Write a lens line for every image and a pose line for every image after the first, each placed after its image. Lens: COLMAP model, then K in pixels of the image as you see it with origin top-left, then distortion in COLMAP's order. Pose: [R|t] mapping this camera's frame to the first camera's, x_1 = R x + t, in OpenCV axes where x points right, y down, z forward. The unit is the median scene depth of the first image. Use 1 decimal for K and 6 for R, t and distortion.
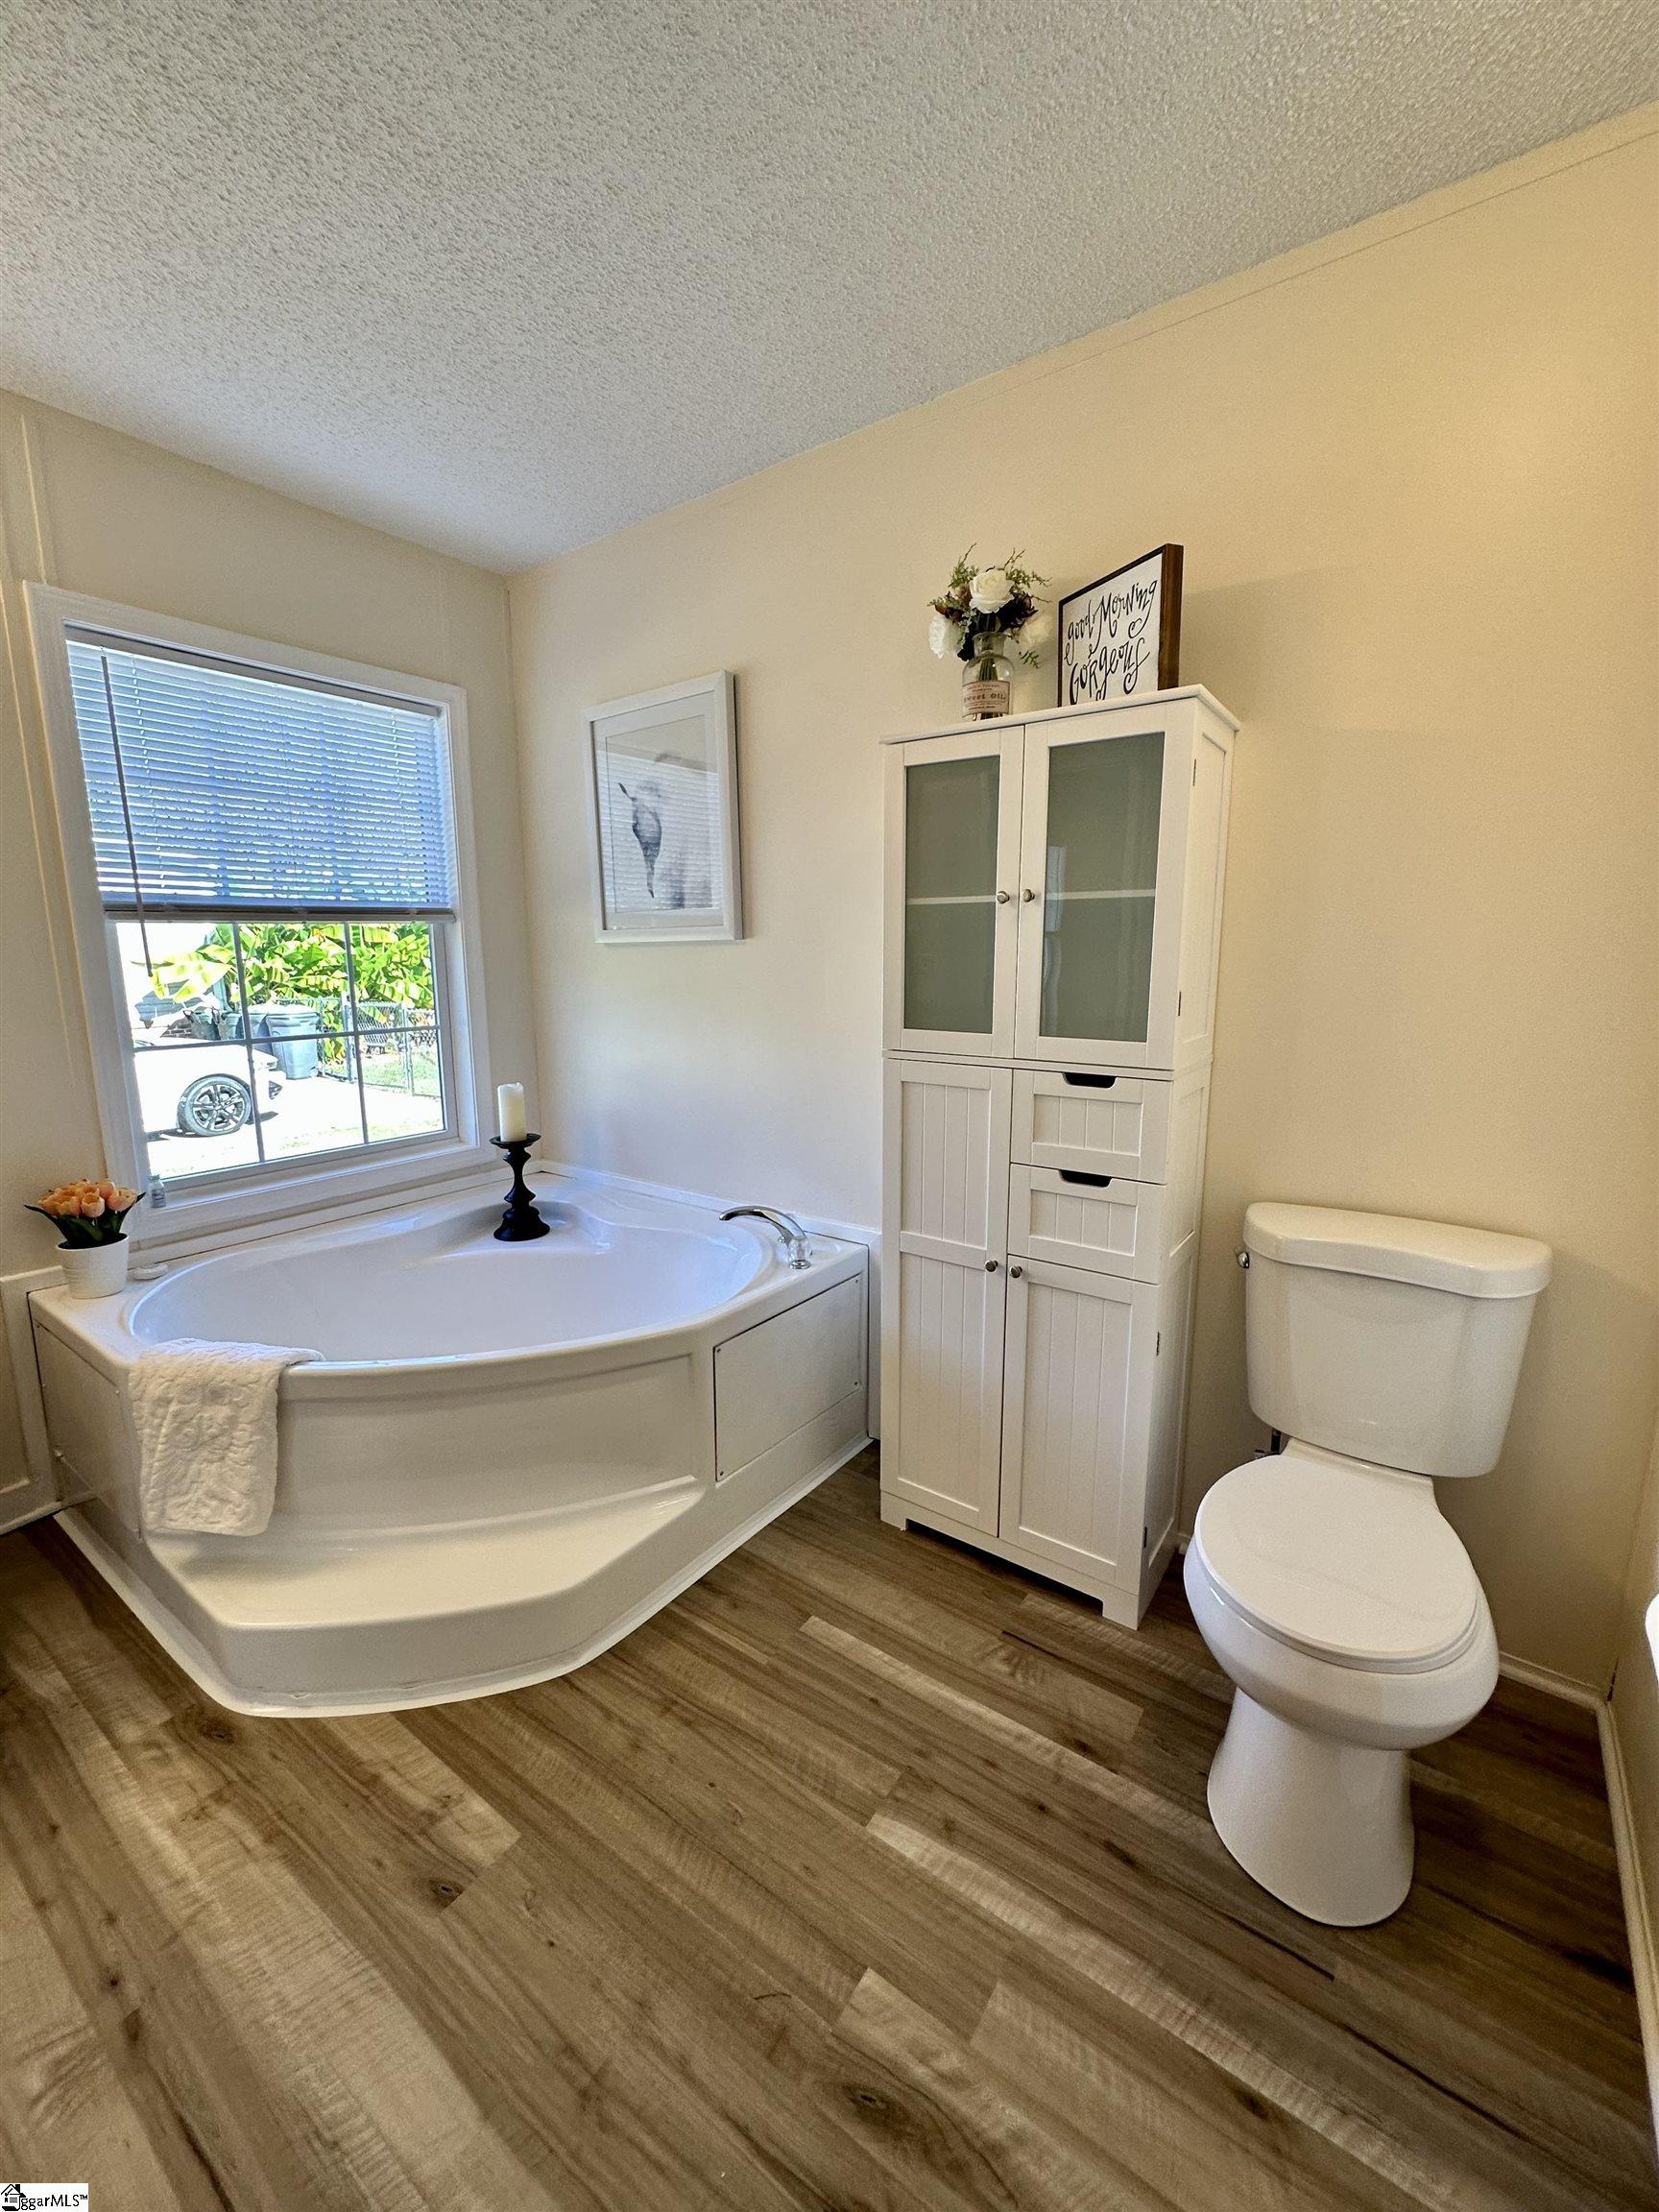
lens RADIAL K [[883.4, 0, 830.0], [0, 883.4, 1104.7], [0, 0, 1]] dist [-0.002312, 0.000413]
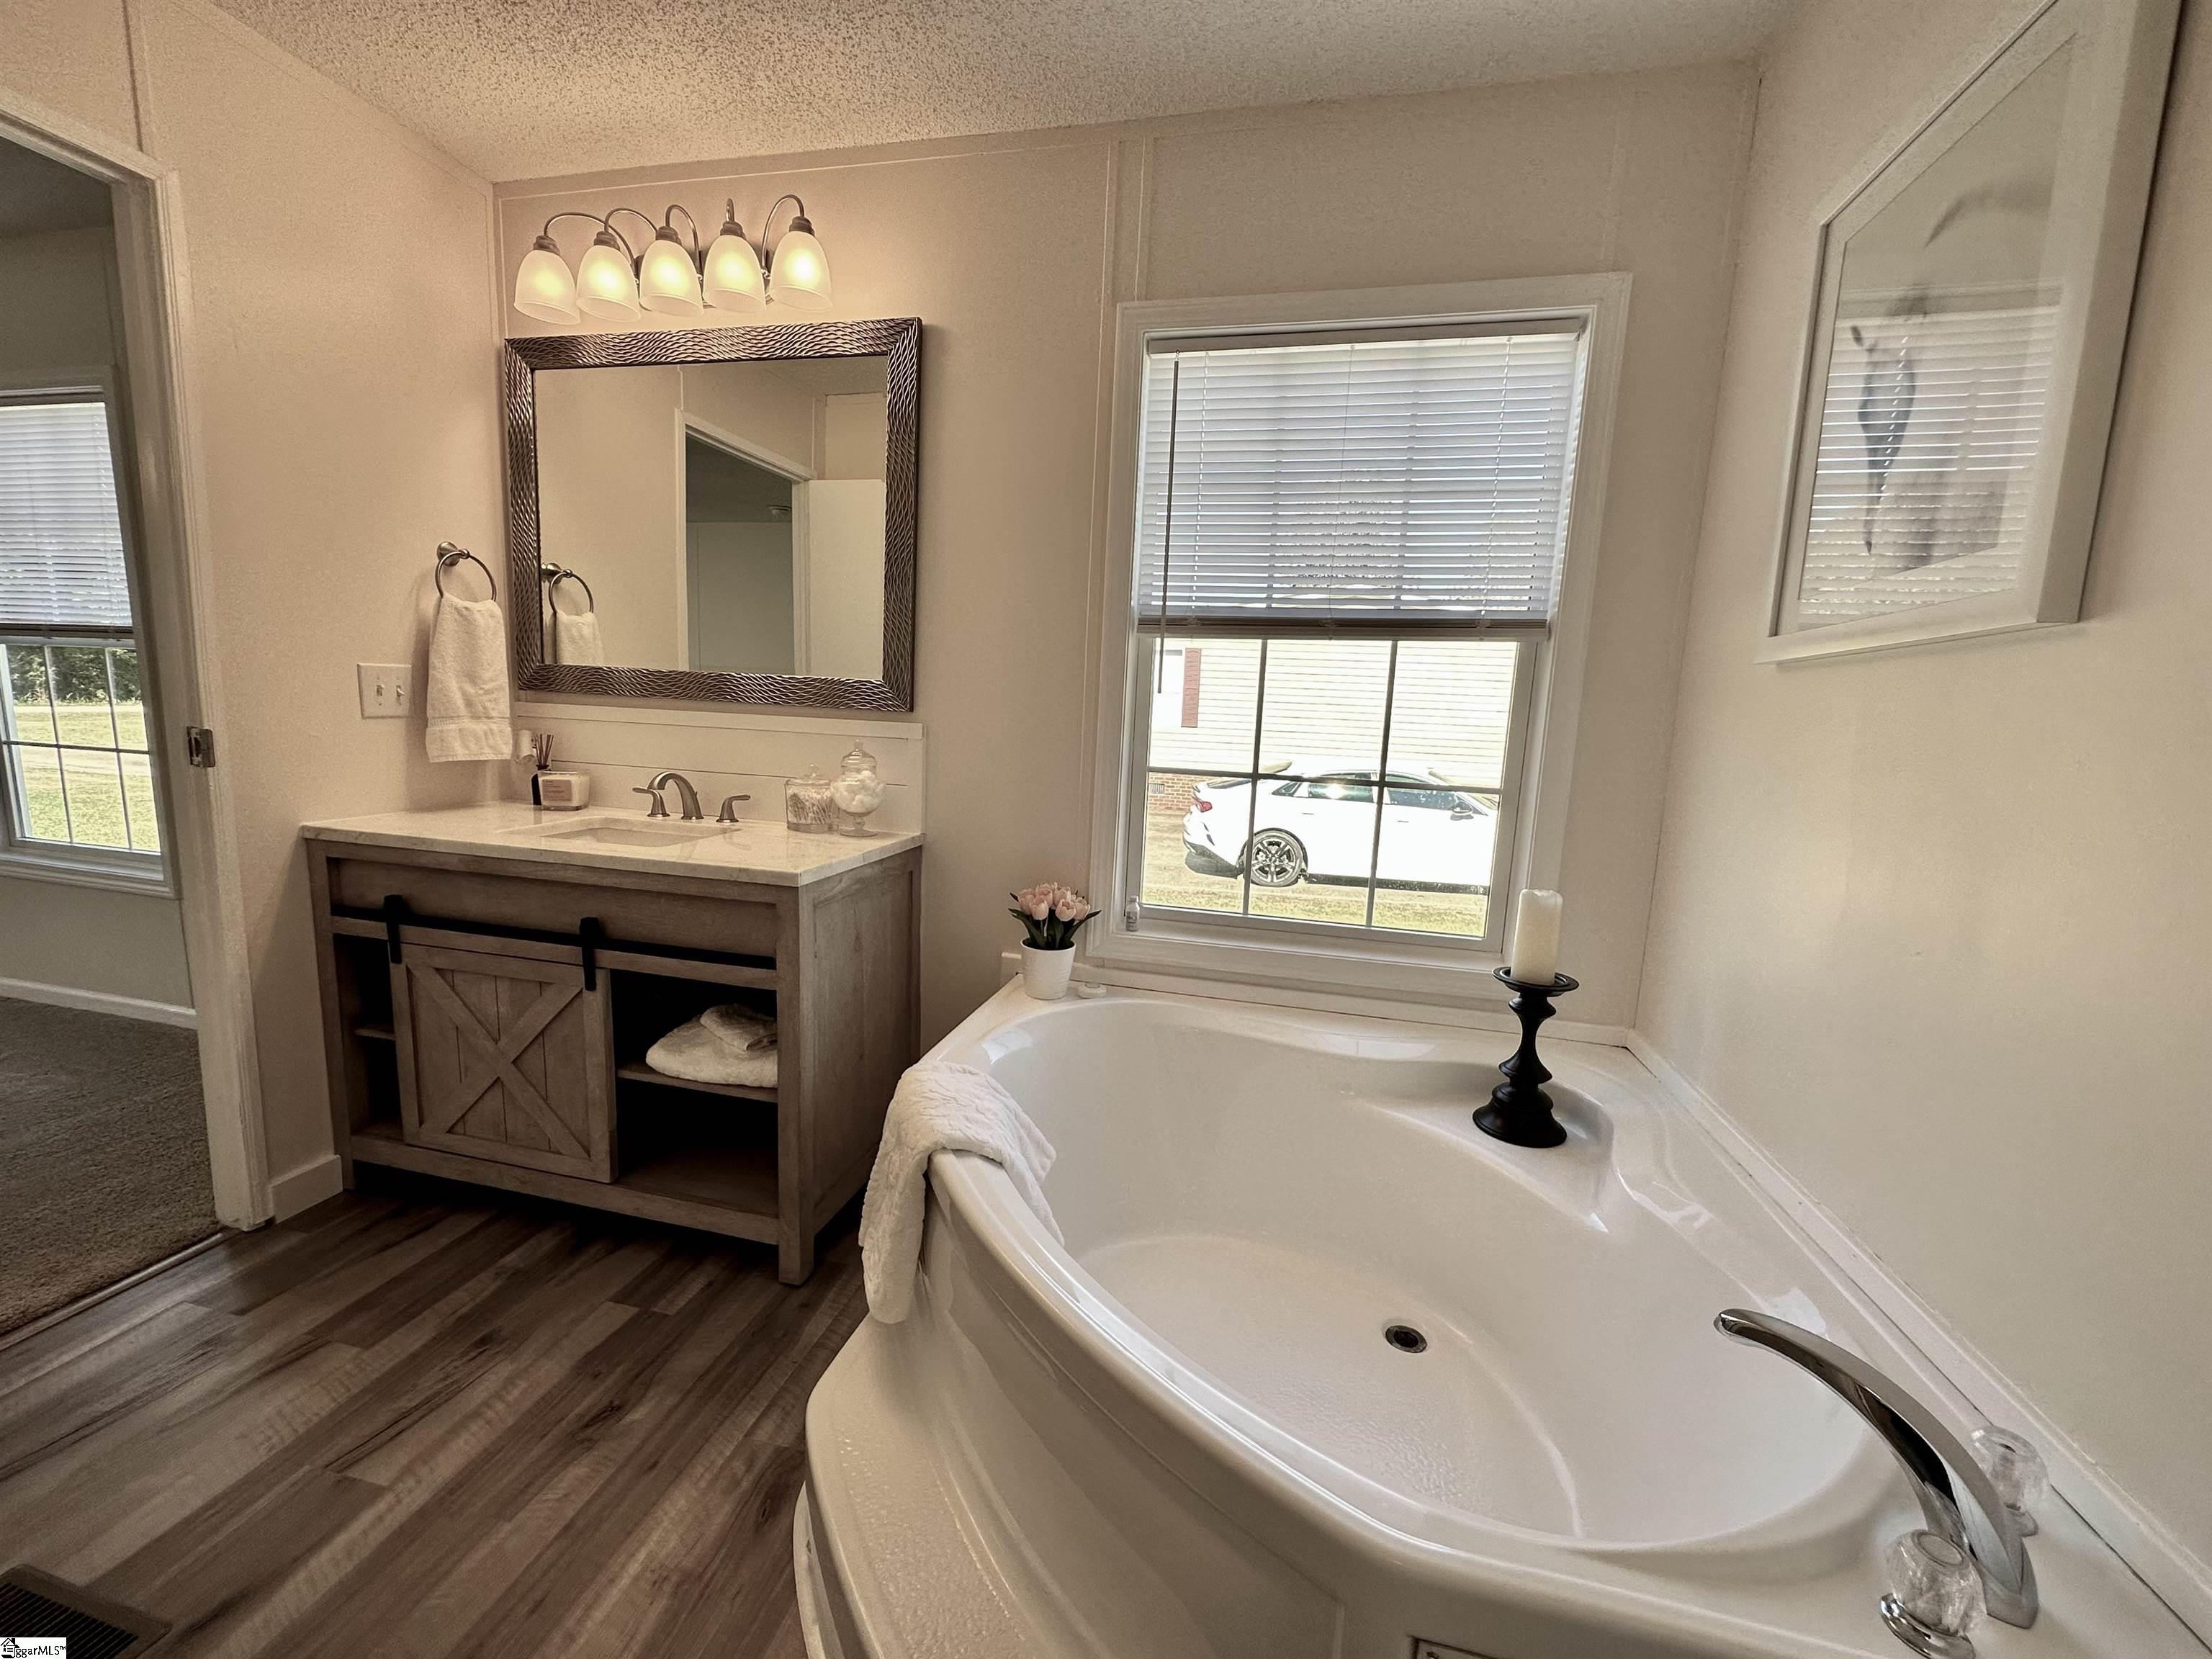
lens RADIAL K [[881.2, 0, 1103.9], [0, 881.2, 831.5], [0, 0, 1]] dist [-0.003092, 0.000060]
pose [[0.390274, 0.146508, -0.908967, 0.123308], [-0.209314, 0.975525, 0.067365, -0.066943], [0.896590, 0.163969, 0.411388, 0.764281]]
